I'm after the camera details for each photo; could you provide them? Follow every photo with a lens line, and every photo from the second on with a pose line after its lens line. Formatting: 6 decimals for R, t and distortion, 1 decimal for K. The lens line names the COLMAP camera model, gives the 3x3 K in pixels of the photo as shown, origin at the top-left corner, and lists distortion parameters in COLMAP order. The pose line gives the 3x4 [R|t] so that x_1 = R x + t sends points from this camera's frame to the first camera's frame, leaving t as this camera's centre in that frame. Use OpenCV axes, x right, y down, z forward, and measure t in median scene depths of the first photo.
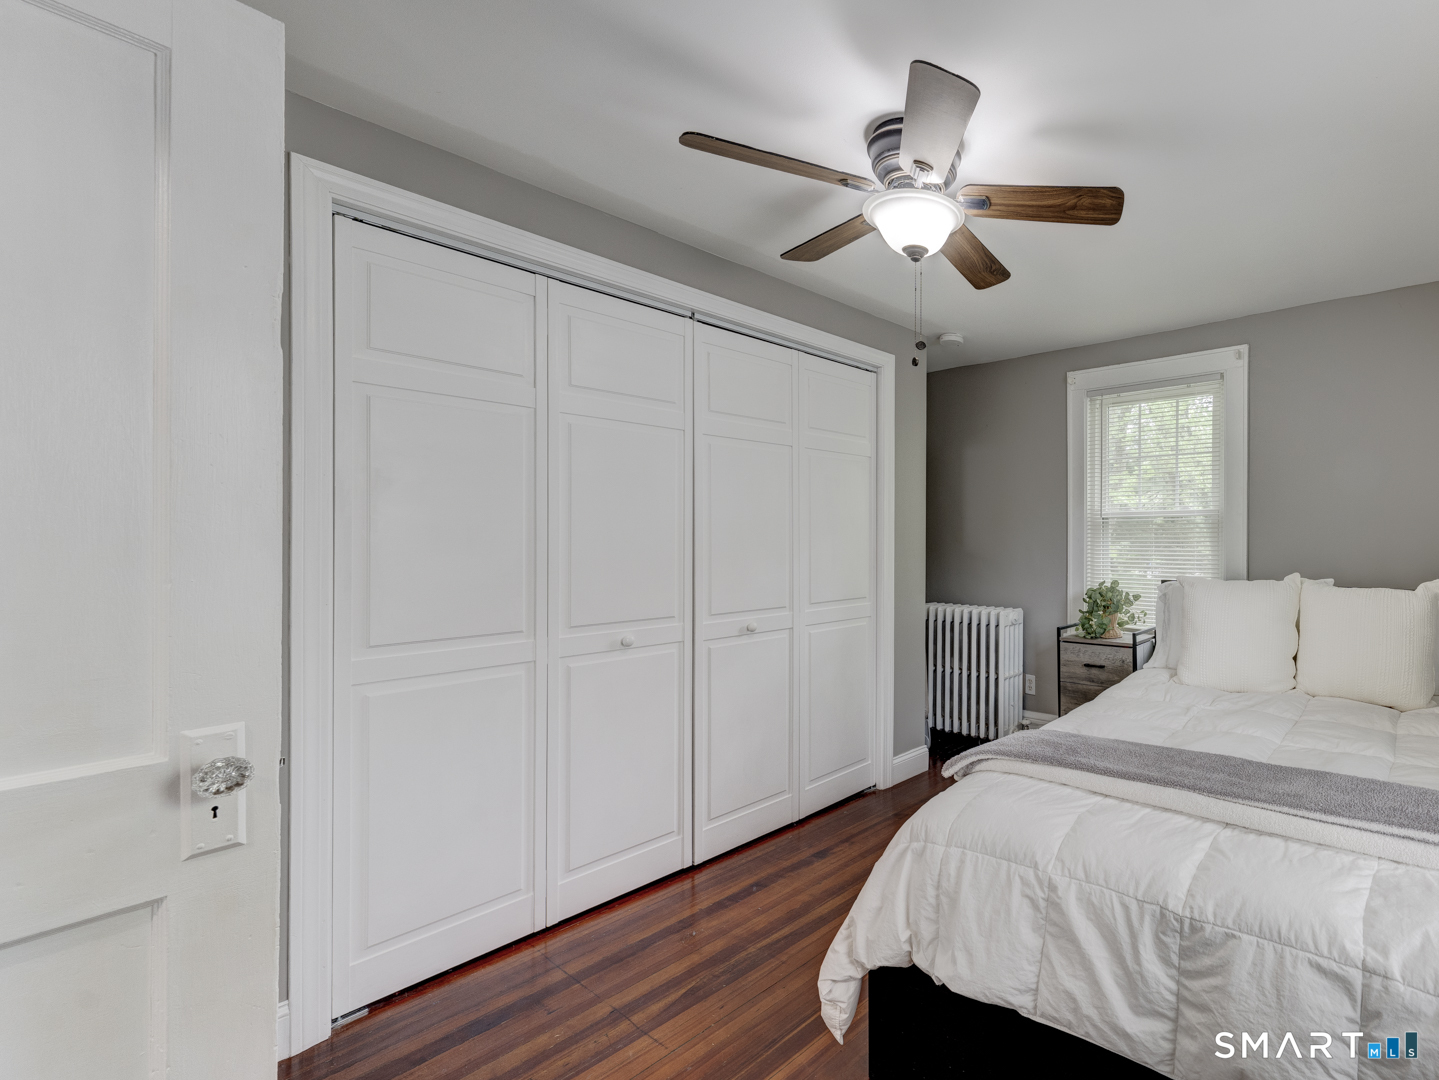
lens RADIAL K [[640.5, 0, 722.3], [0, 640.5, 550.5], [0, 0, 1]] dist [-0.000265, -0.001038]
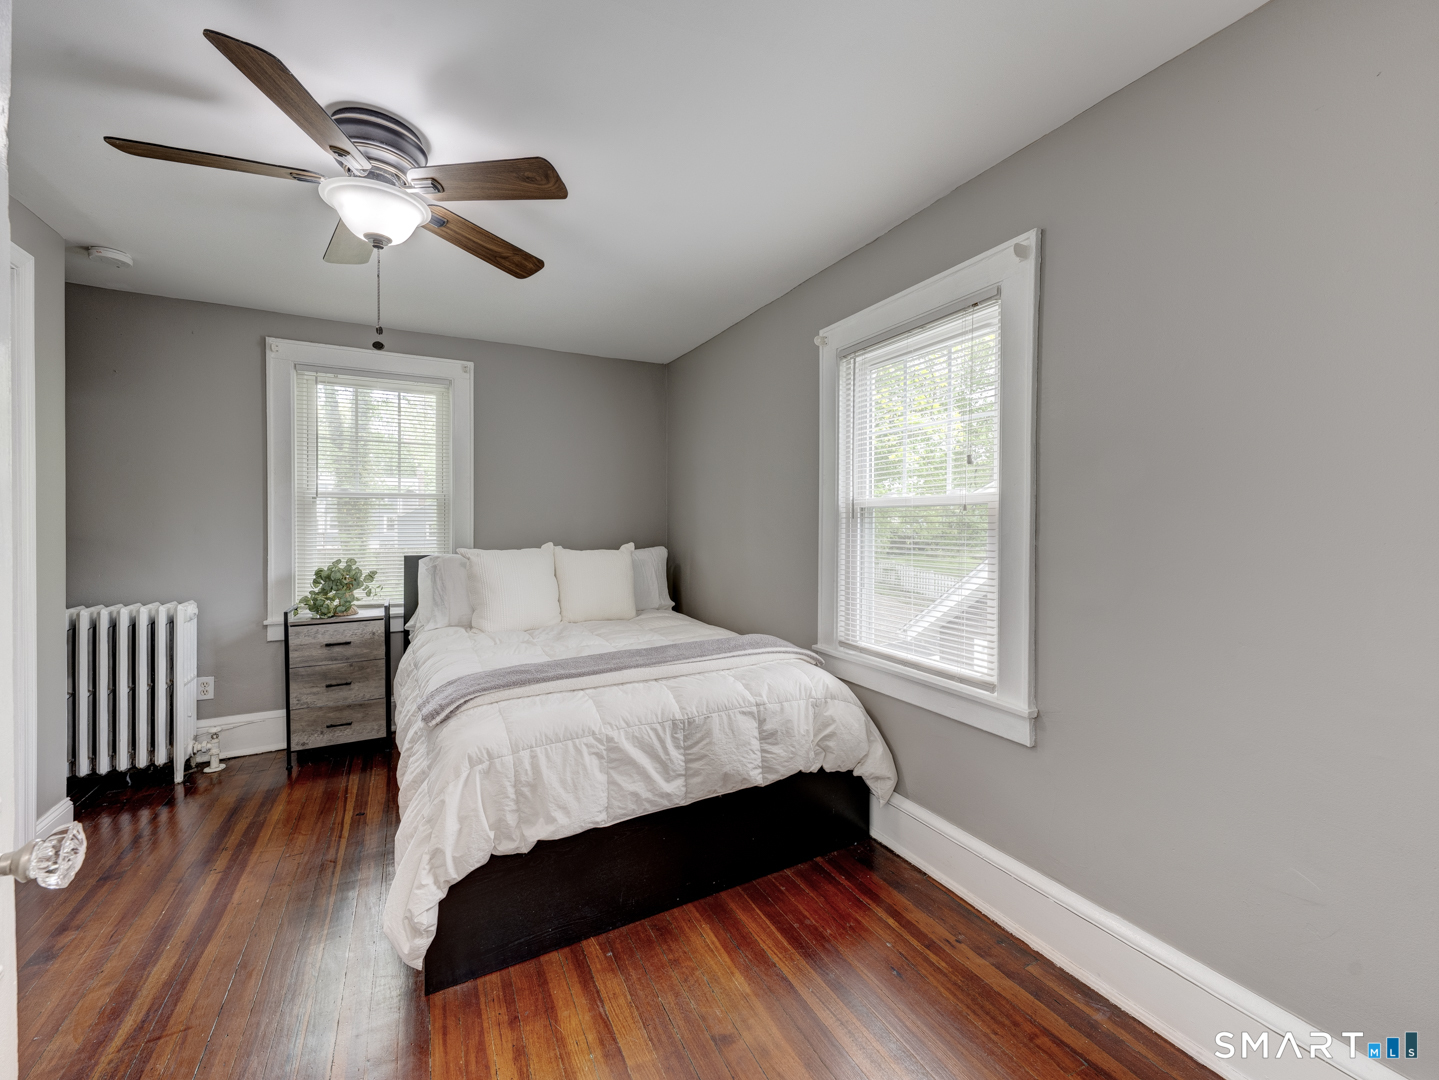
lens RADIAL K [[640.5, 0, 722.3], [0, 640.5, 550.5], [0, 0, 1]] dist [-0.000265, -0.001038]
pose [[0.450549, -0.039721, 0.891867, -0.702193], [0.011436, 0.999185, 0.038723, 0.007106], [-0.892678, -0.007248, 0.450636, 0.051199]]
